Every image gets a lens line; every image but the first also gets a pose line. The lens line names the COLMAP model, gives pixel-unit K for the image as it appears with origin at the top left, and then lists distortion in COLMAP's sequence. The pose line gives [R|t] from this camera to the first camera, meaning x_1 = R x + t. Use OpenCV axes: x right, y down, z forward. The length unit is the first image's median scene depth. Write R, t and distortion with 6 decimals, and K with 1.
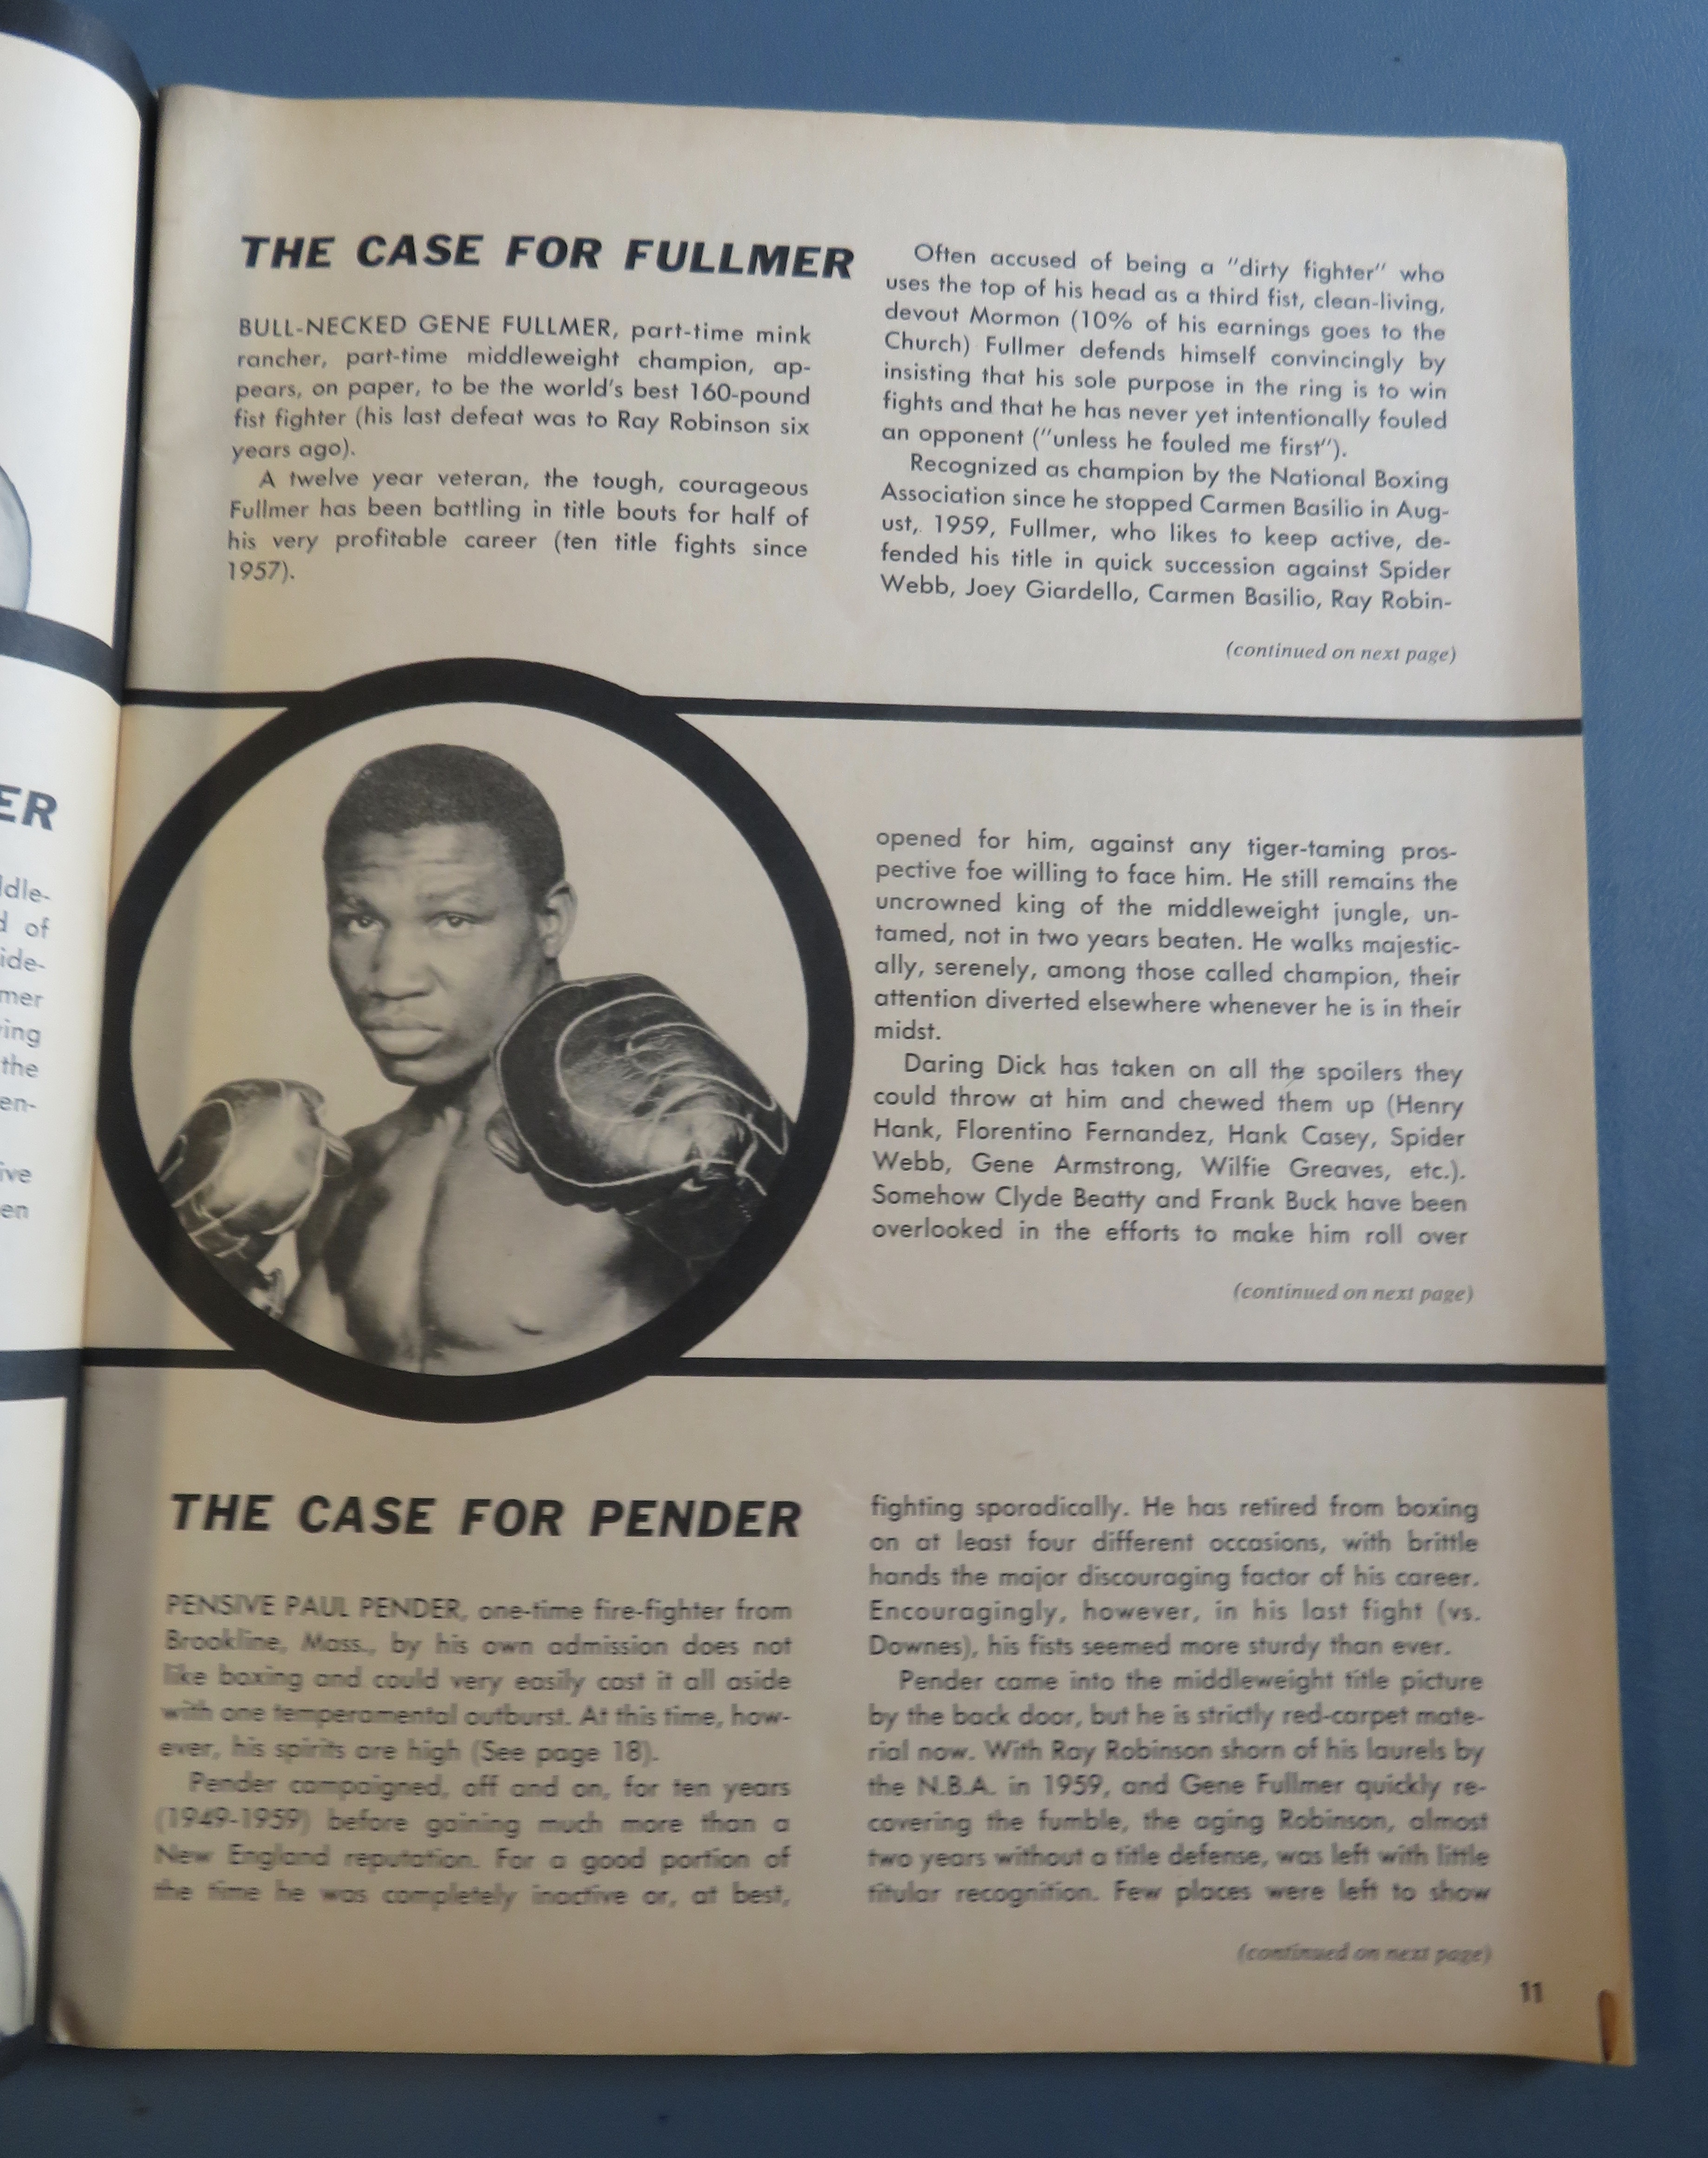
lens RADIAL K [[861.7, 0, 853.3], [0, 861.7, 1081.5], [0, 0, 1]] dist [0.001872, 0.000311]
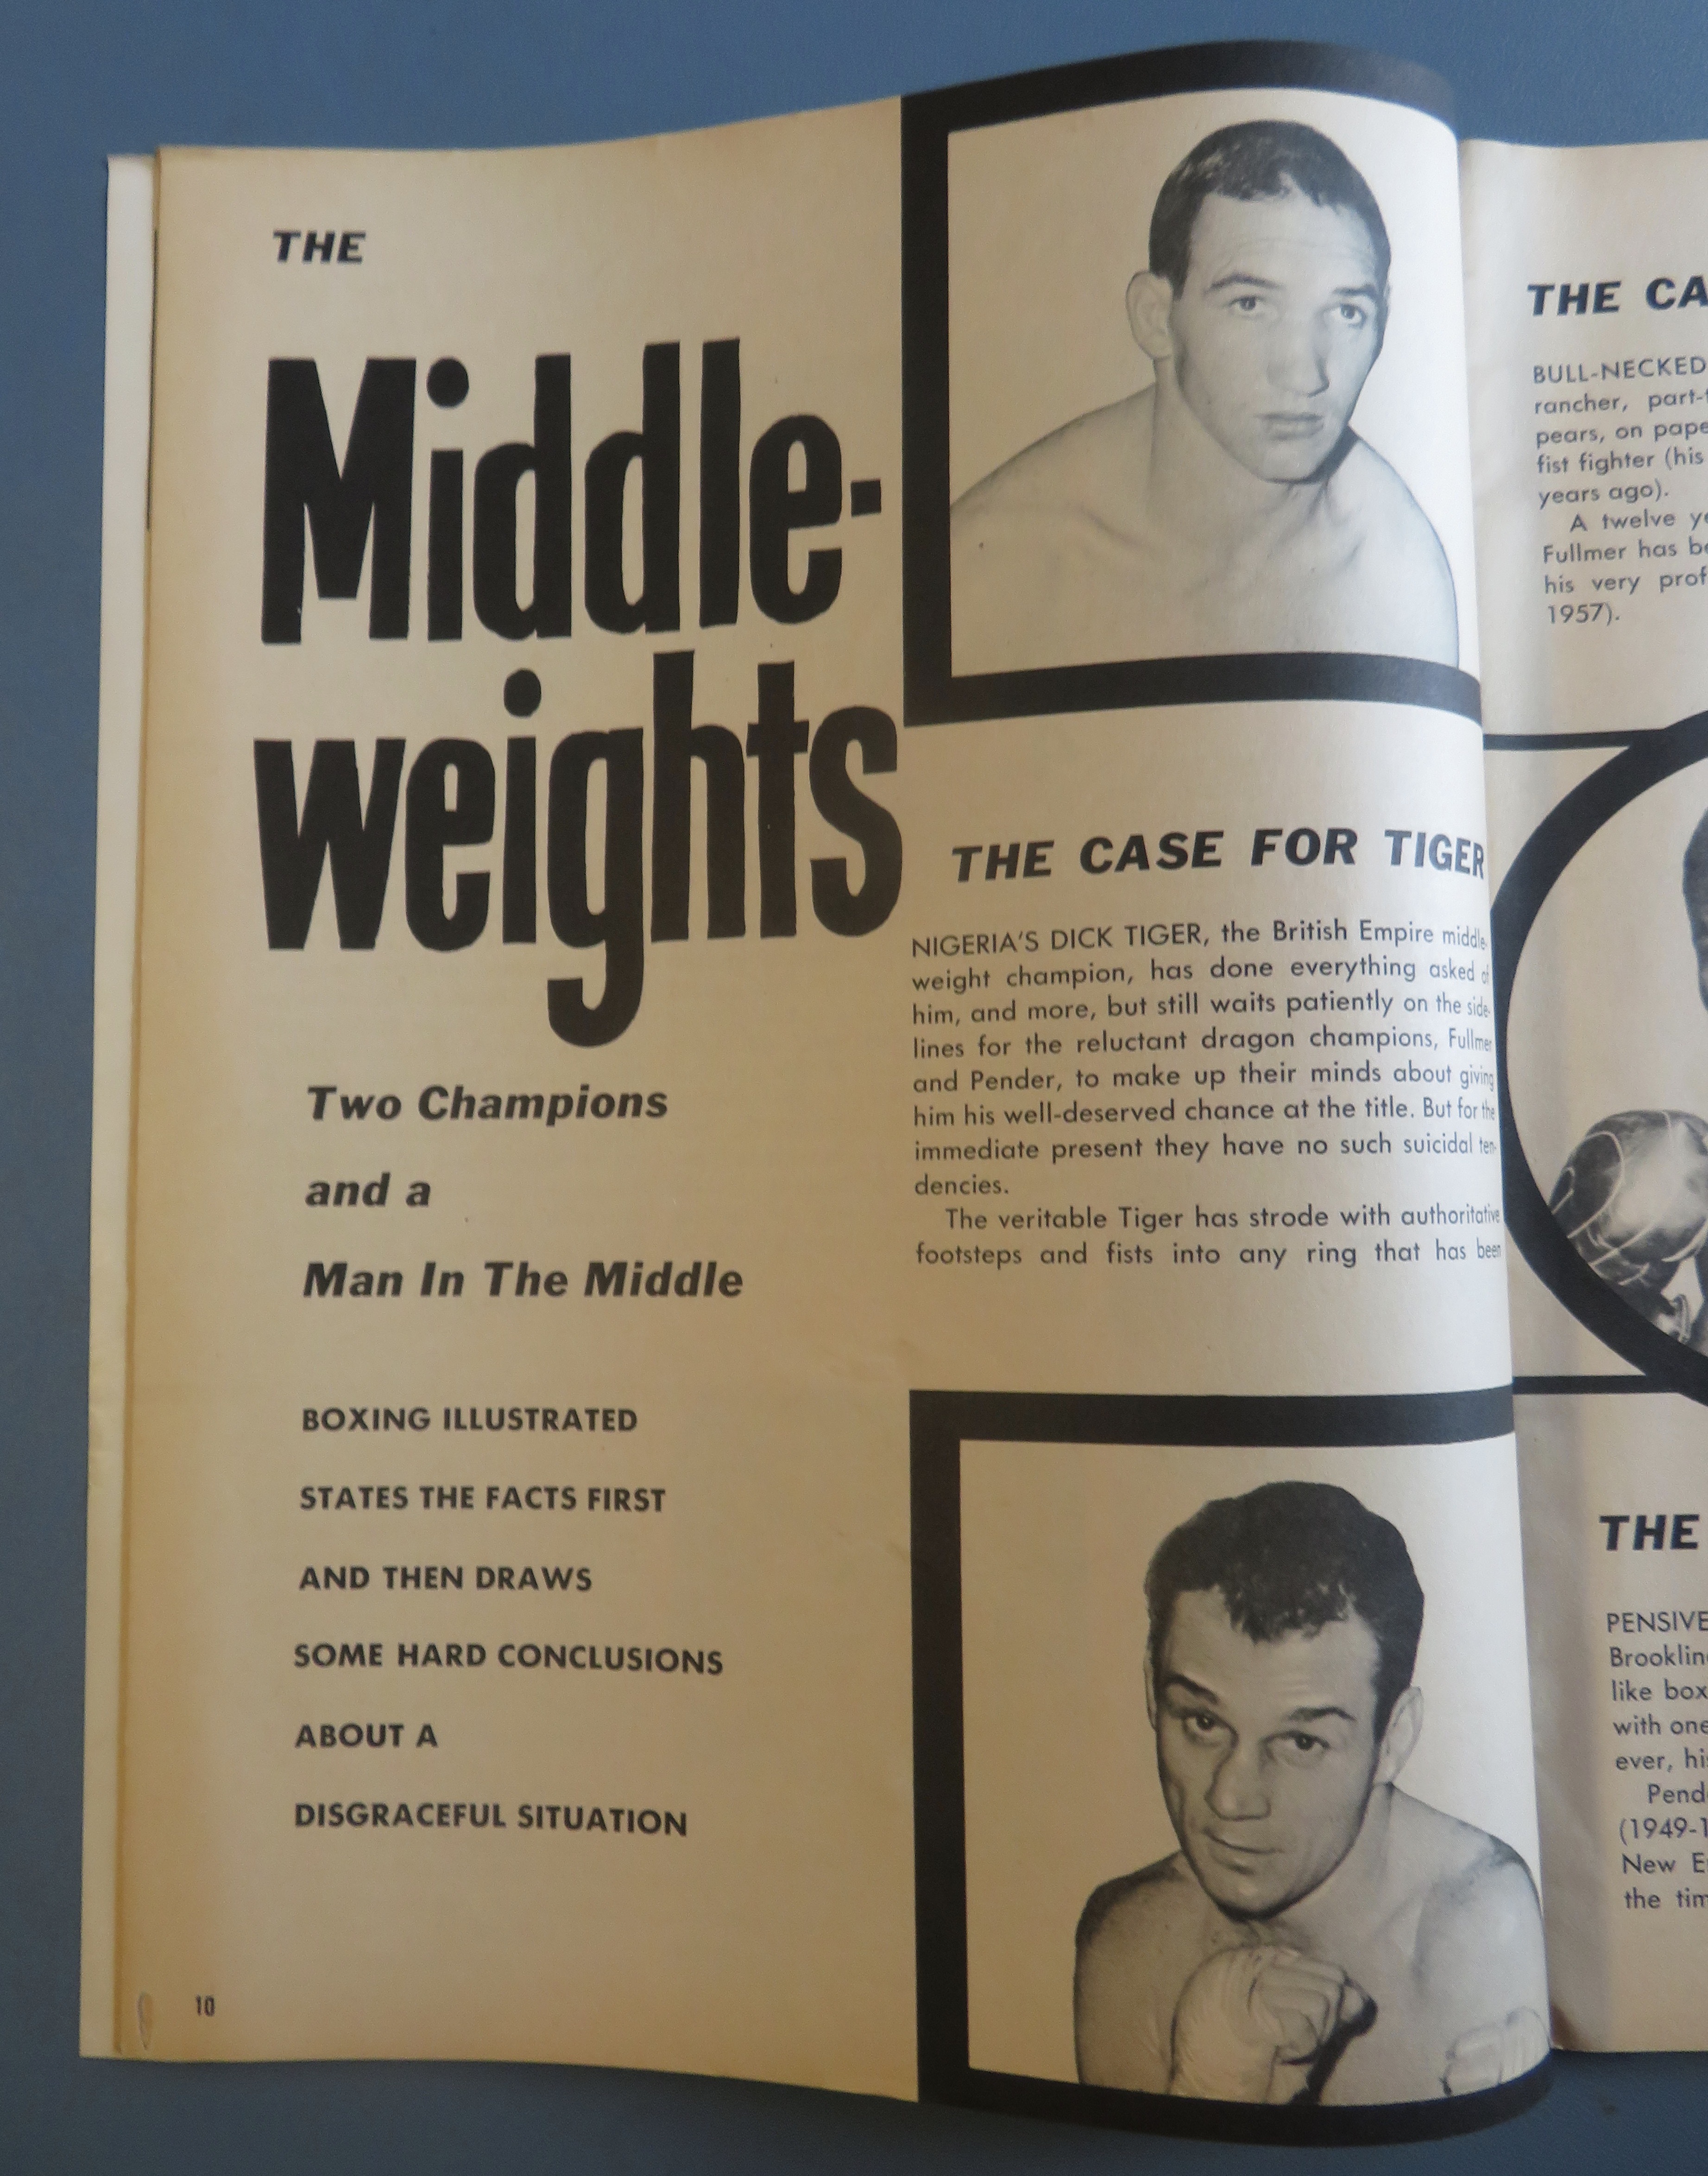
lens RADIAL K [[892.1, 0, 854.7], [0, 892.1, 1086.3], [0, 0, 1]] dist [0.002626, 0.000244]
pose [[0.999379, -0.035075, -0.003274, -1.624386], [0.035088, 0.999376, 0.004027, -0.068675], [0.003131, -0.004139, 0.999987, -0.067002]]
